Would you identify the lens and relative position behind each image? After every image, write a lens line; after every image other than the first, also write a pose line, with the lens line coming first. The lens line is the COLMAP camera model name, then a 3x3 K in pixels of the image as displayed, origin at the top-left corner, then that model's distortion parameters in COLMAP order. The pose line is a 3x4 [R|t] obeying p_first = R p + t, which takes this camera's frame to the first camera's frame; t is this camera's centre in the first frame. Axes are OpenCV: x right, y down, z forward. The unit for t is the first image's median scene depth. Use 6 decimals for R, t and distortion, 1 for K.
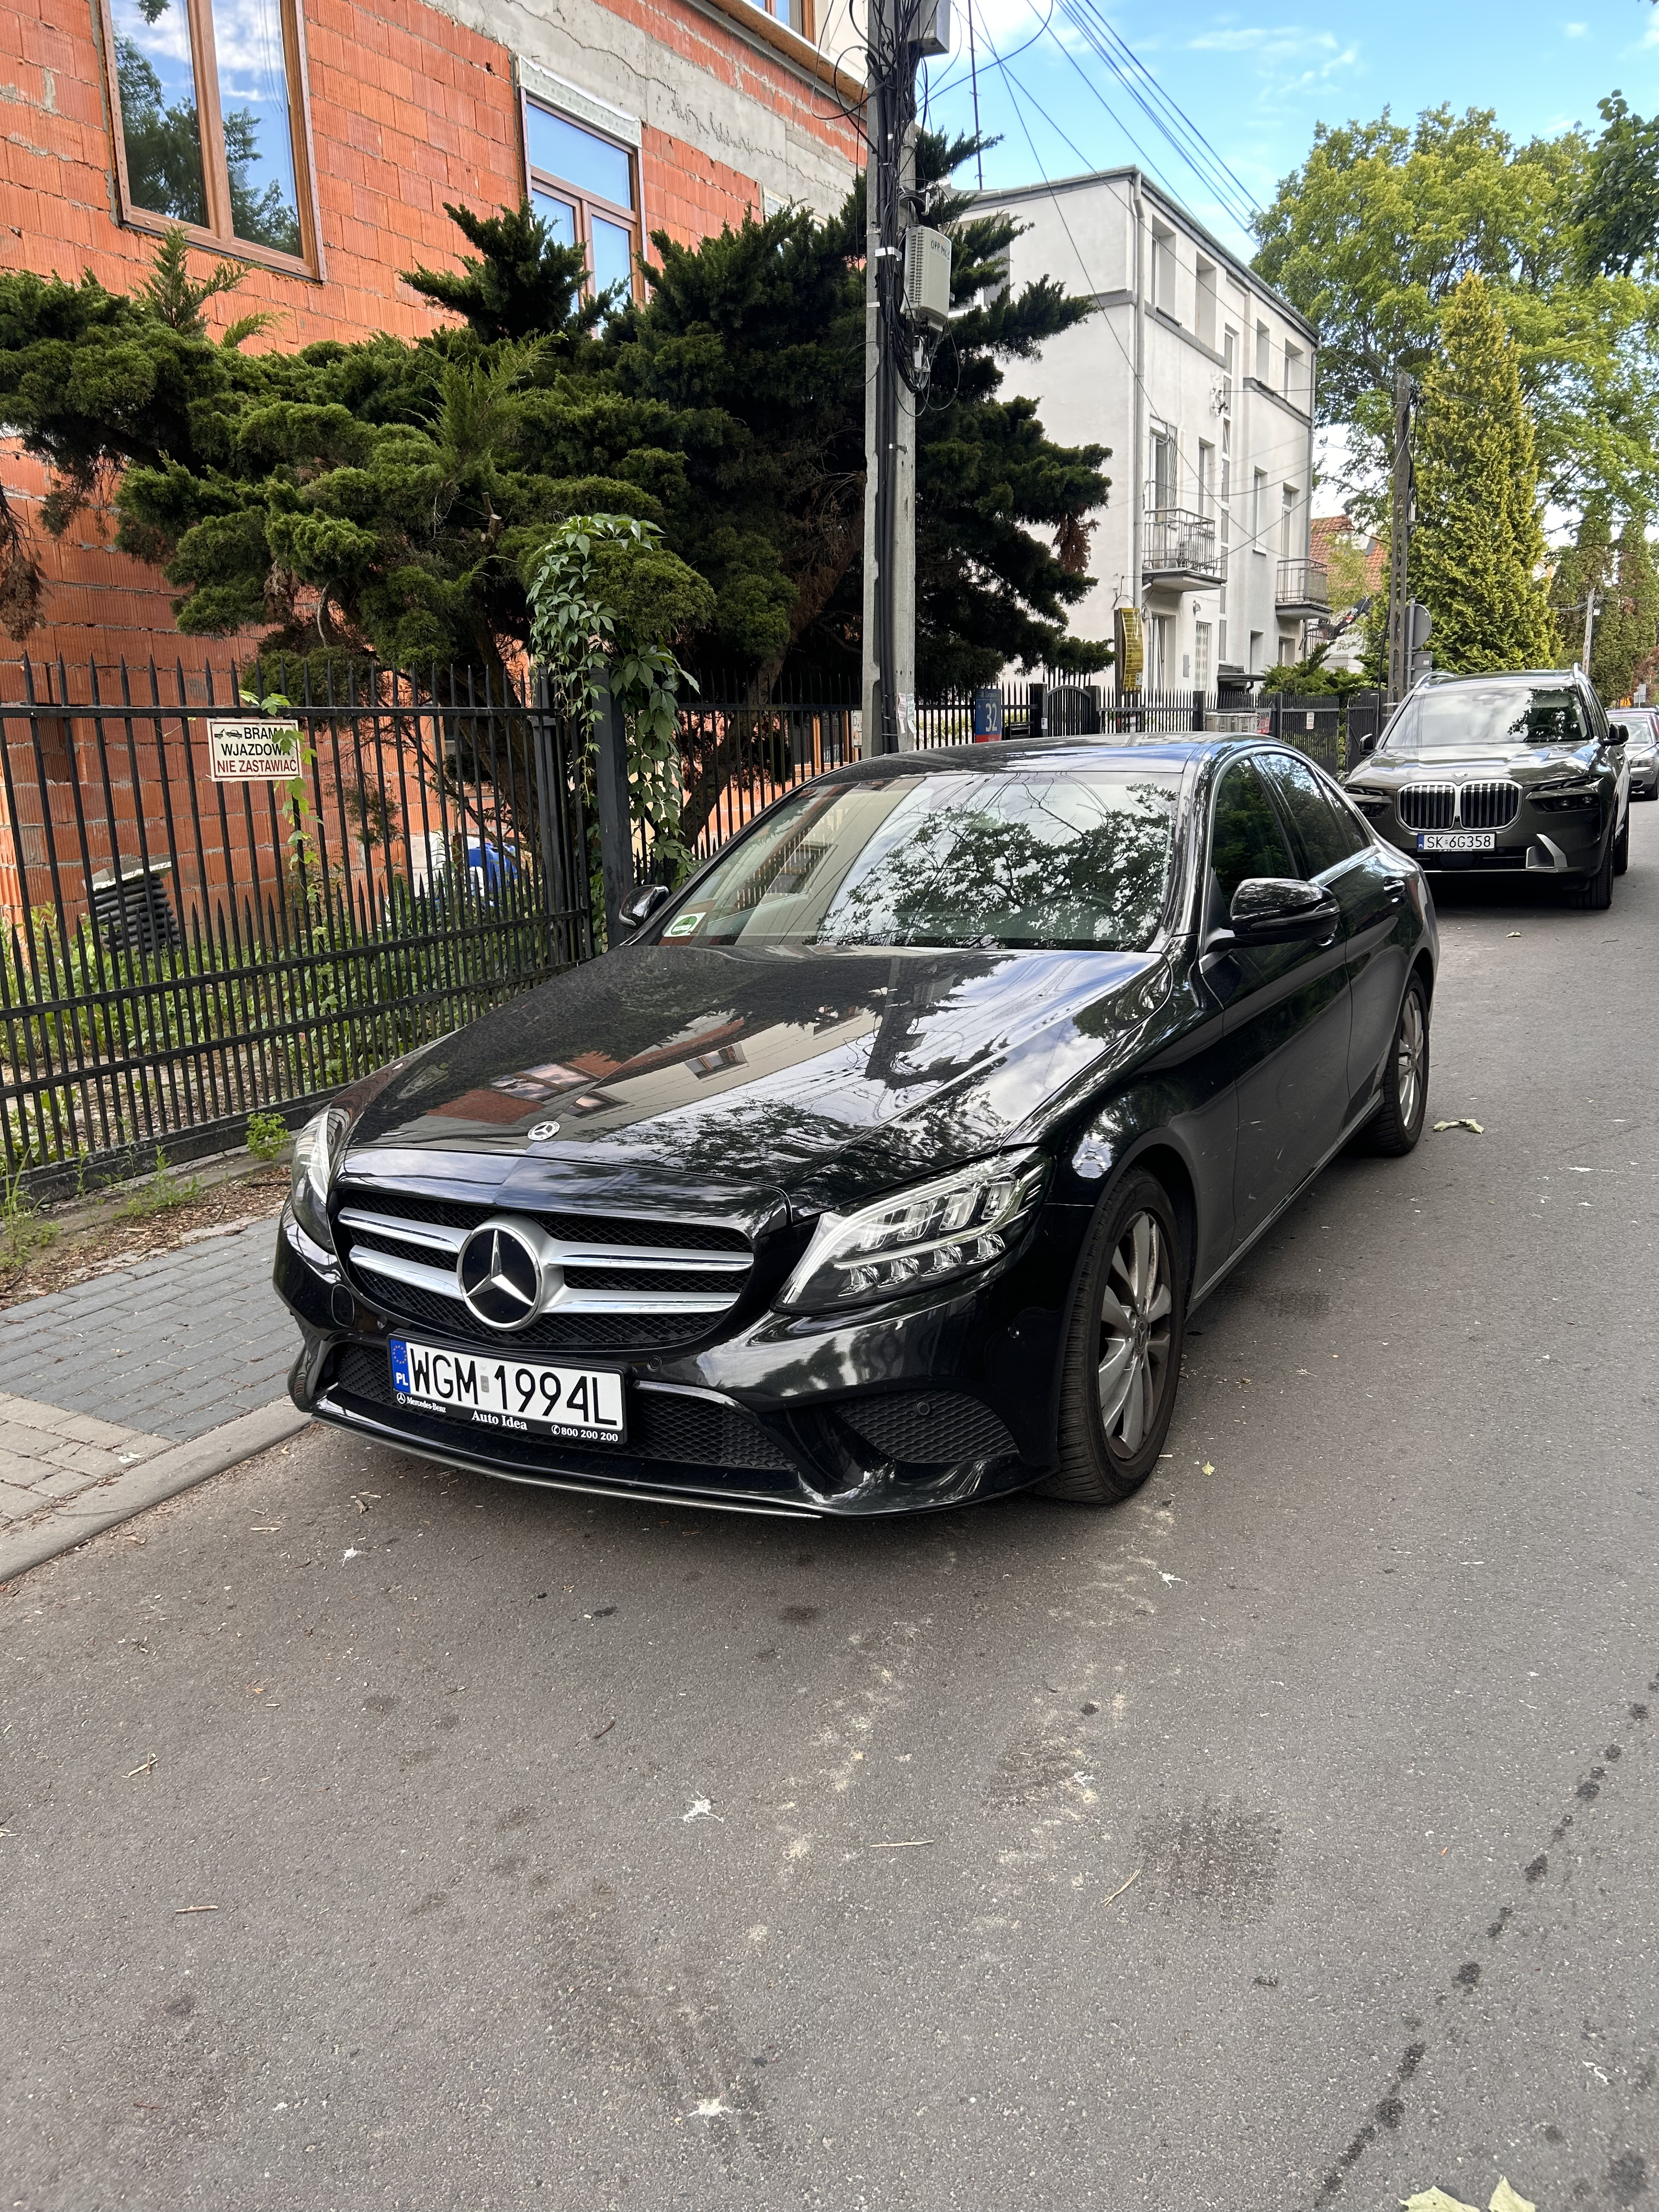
lens RADIAL K [[1680.7, 0, 829.5], [0, 1680.7, 1106.0], [0, 0, 1]] dist [0.002407, 0.001040]
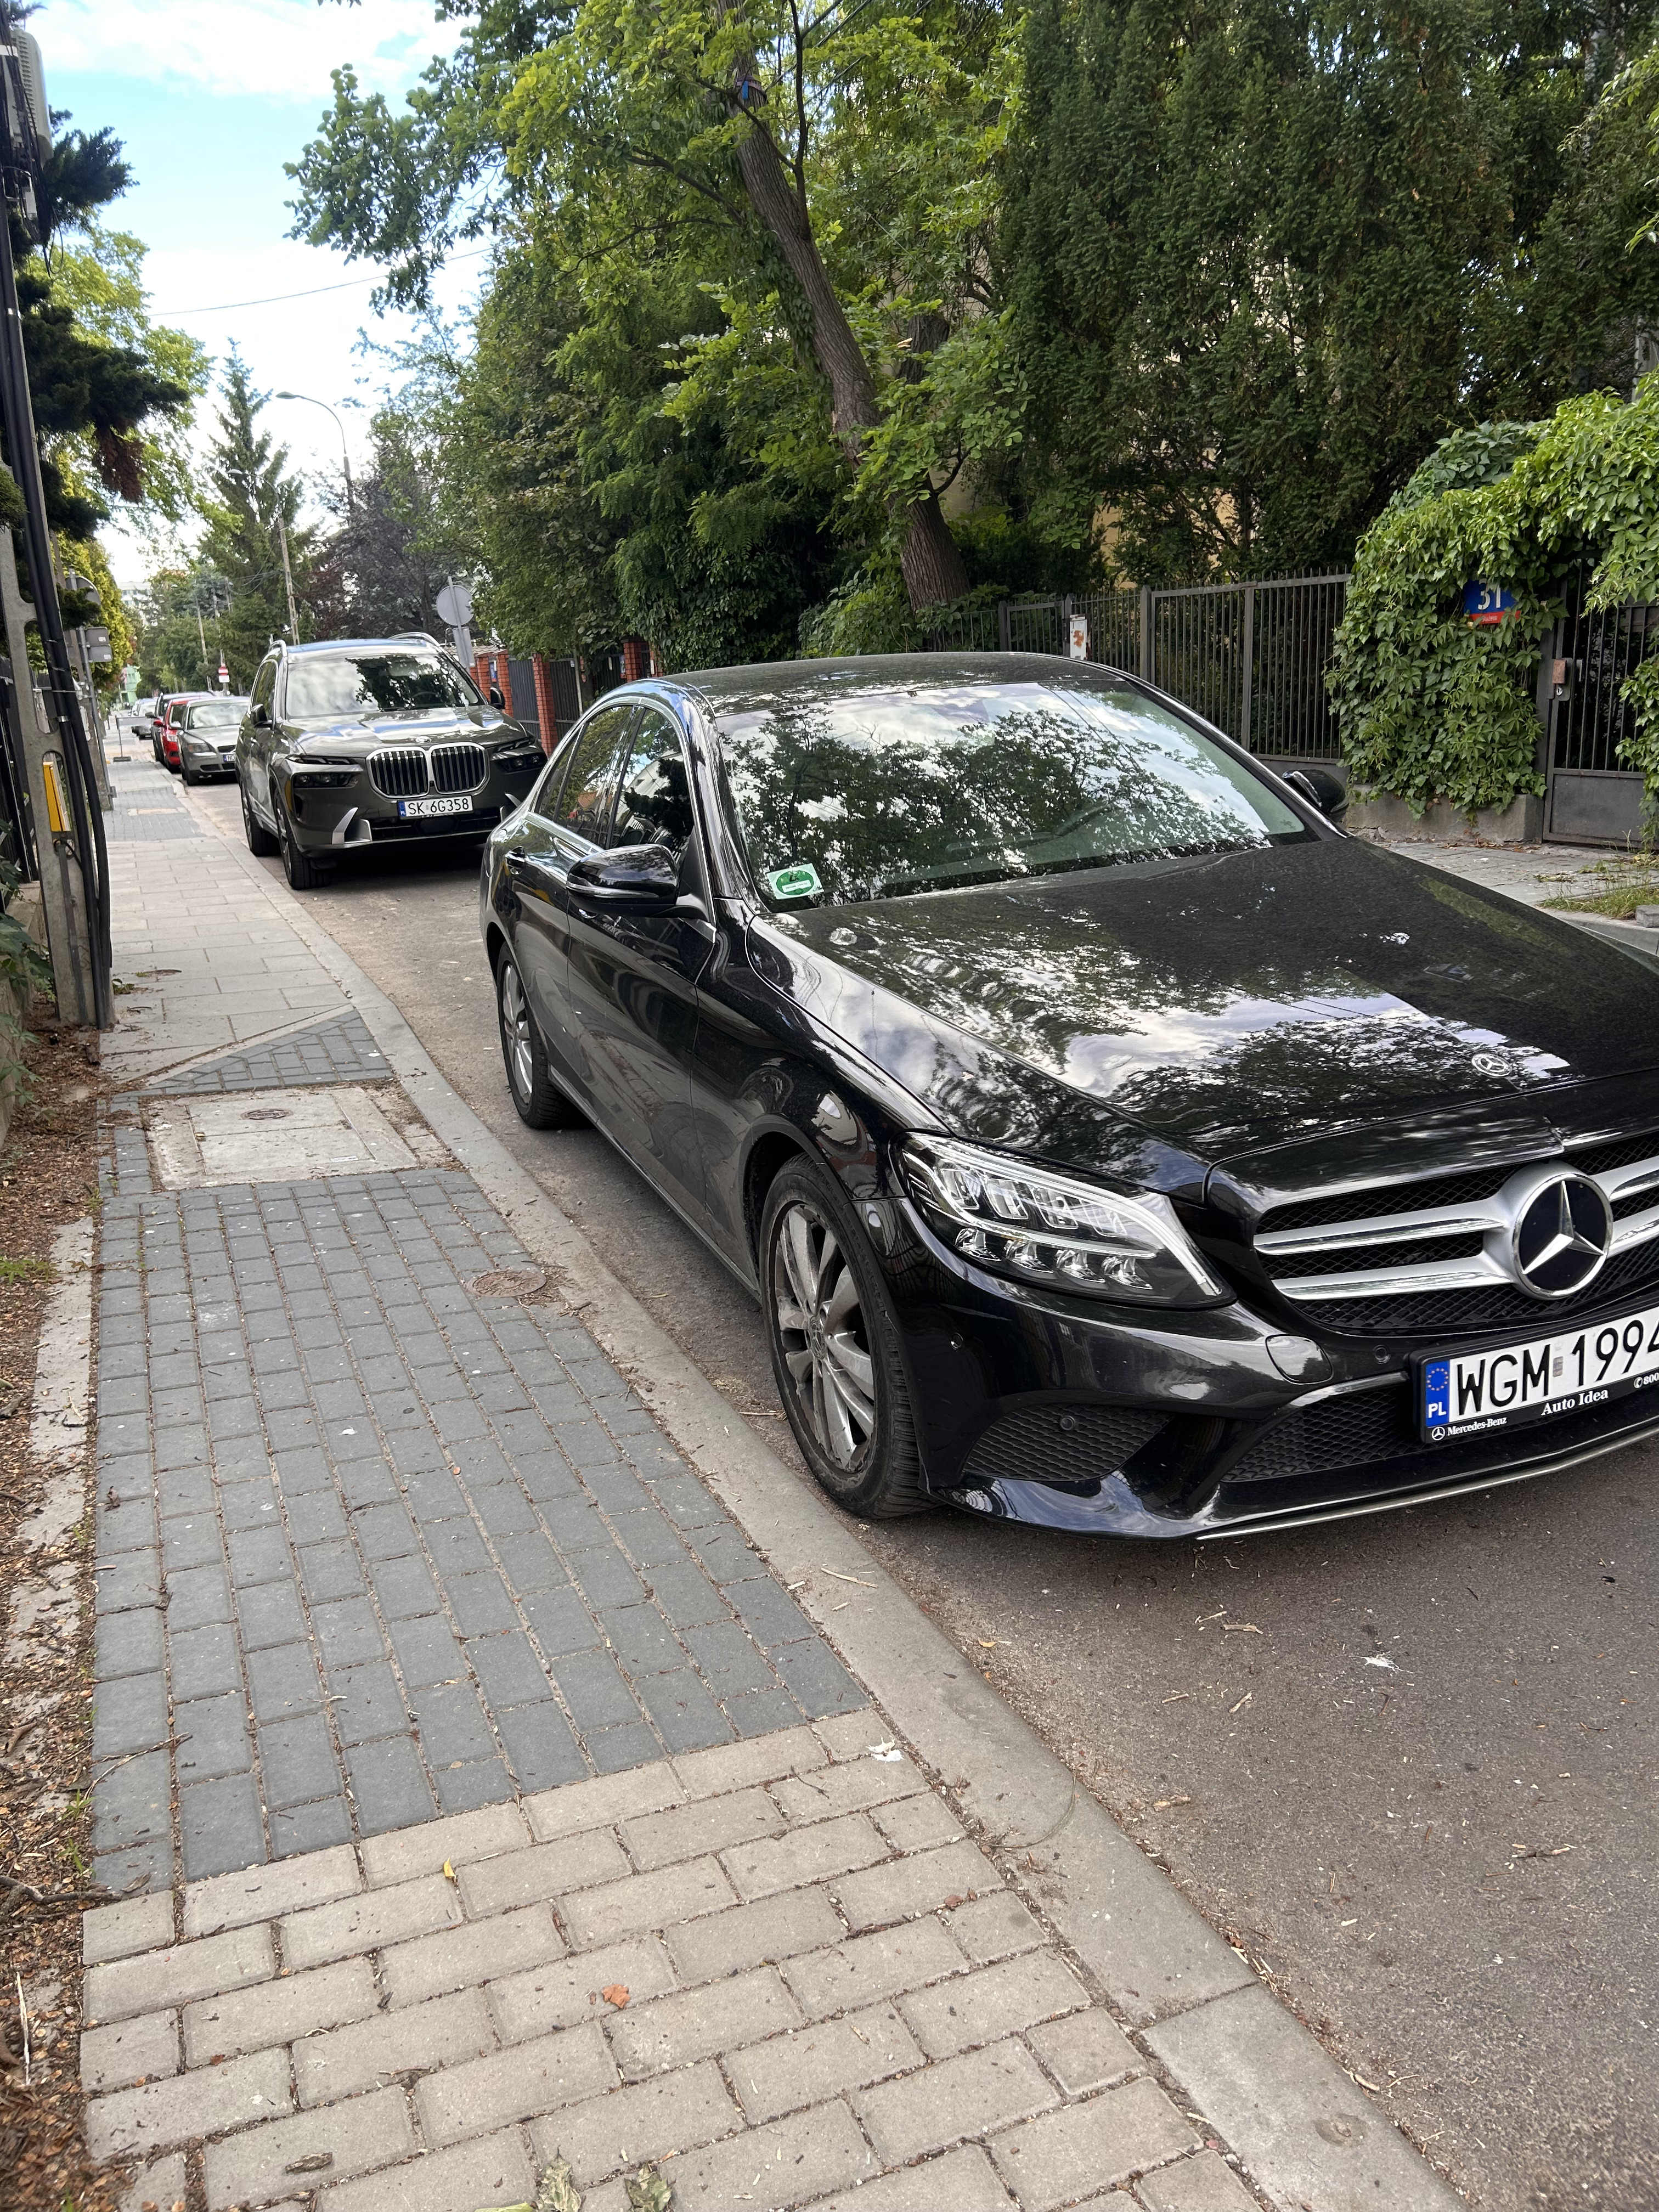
lens RADIAL K [[1682.6, 0, 829.5], [0, 1682.6, 1106.0], [0, 0, 1]] dist [0.024716, 0.002831]
pose [[0.642166, -0.199244, 0.740219, -1.021080], [0.197637, 0.976018, 0.091257, -0.110209], [-0.740650, 0.087692, 0.666144, 0.677617]]
